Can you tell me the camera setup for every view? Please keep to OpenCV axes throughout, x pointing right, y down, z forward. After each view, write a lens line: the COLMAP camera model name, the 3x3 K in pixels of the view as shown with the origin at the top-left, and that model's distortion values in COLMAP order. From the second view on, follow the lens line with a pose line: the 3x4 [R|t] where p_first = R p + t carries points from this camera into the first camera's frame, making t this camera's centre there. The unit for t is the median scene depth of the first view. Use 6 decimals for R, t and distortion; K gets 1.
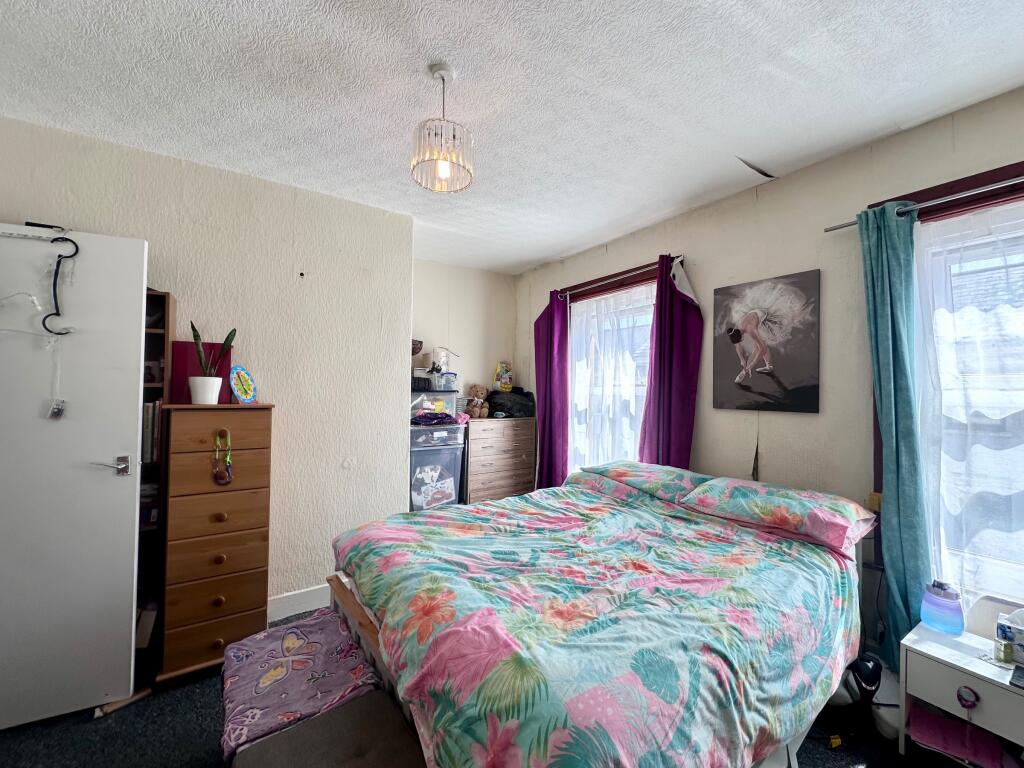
lens RADIAL K [[409.2, 0, 512.9], [0, 409.2, 385.2], [0, 0, 1]] dist [-0.002100, 0.000612]
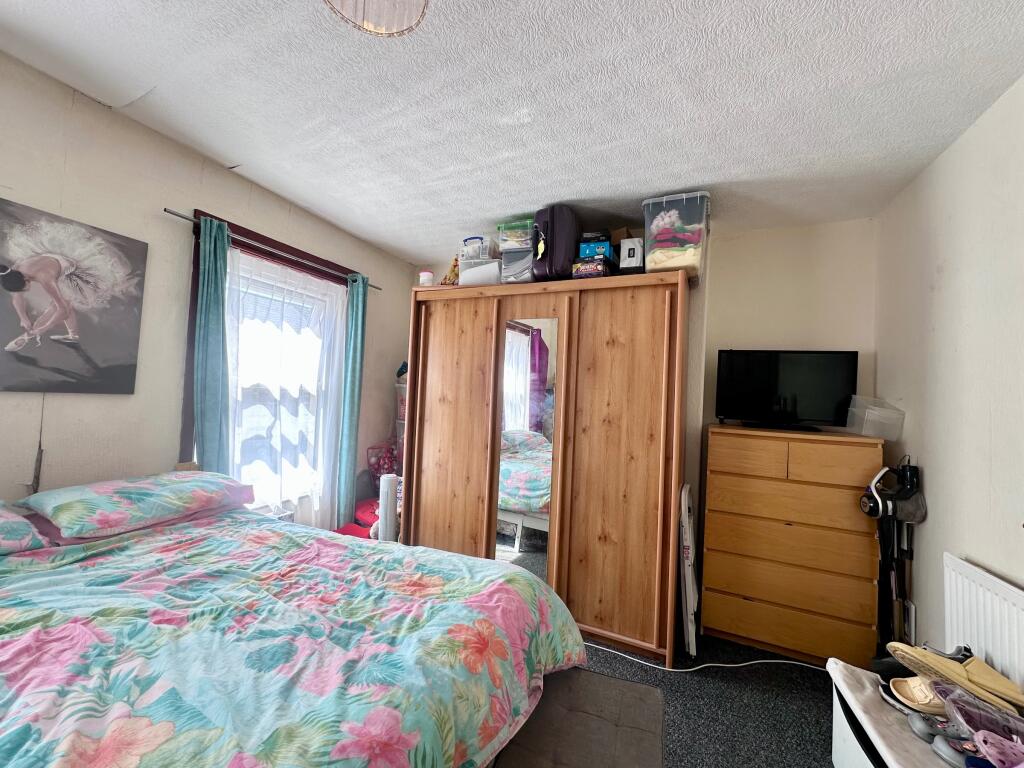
lens RADIAL K [[409.2, 0, 511.8], [0, 409.2, 384.2], [0, 0, 1]] dist [-0.002100, 0.000612]
pose [[-0.514252, -0.015168, 0.857505, -0.486148], [-0.071753, 0.997099, -0.025394, 0.006149], [-0.854633, -0.074587, -0.513848, 0.711327]]
